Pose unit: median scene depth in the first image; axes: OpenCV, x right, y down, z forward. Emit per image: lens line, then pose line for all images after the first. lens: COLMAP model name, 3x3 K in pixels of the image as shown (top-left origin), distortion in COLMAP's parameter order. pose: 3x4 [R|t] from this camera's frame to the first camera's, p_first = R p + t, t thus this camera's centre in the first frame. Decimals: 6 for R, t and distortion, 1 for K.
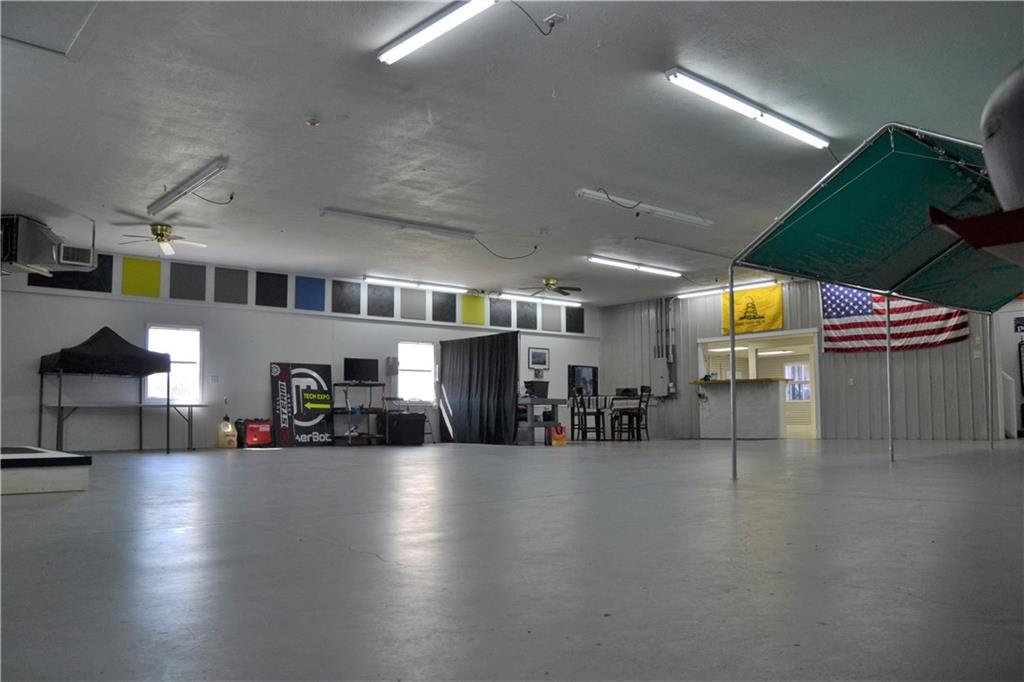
lens RADIAL K [[832.5, 0, 492.8], [0, 832.5, 352.2], [0, 0, 1]] dist [-0.127155, 0.068098]
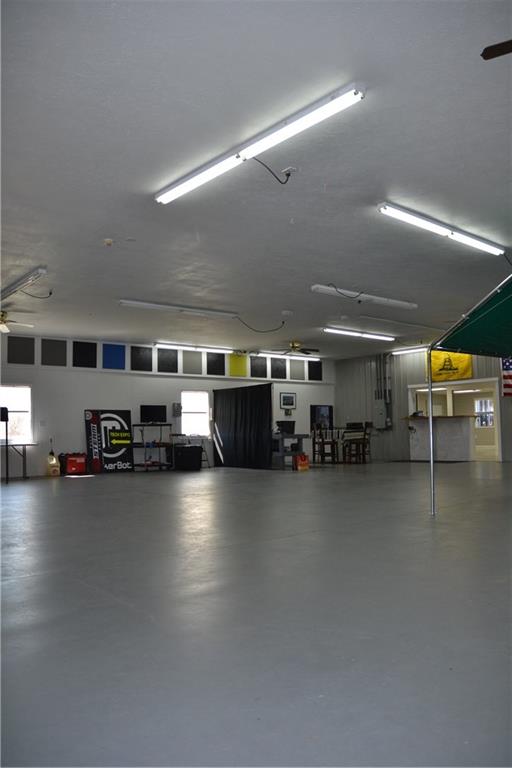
lens RADIAL K [[624.4, 0, 254.0], [0, 624.4, 383.1], [0, 0, 1]] dist [-0.127155, 0.068098]
pose [[0.999910, -0.012812, -0.003995, 0.006757], [0.012815, 0.999918, 0.000843, -0.027252], [0.003984, -0.000894, 0.999992, 0.008588]]
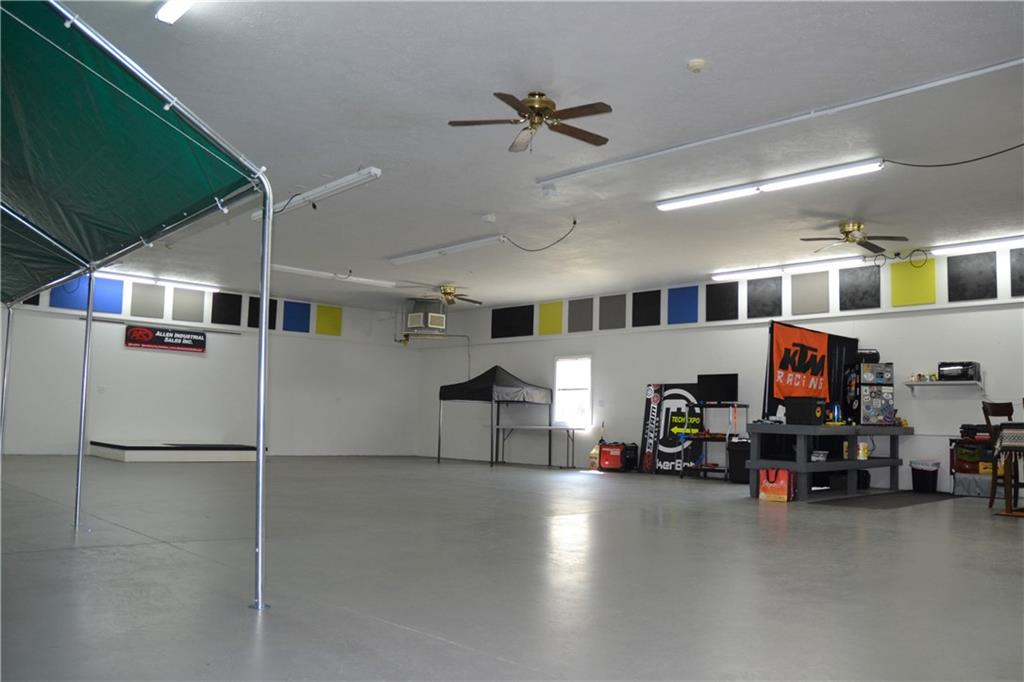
lens RADIAL K [[832.5, 0, 507.1], [0, 832.5, 343.7], [0, 0, 1]] dist [-0.127155, 0.068098]
pose [[0.058164, -0.085133, -0.994670, 0.675454], [0.055665, 0.995084, -0.081914, 0.034574], [0.996754, -0.050604, 0.062617, 0.766287]]
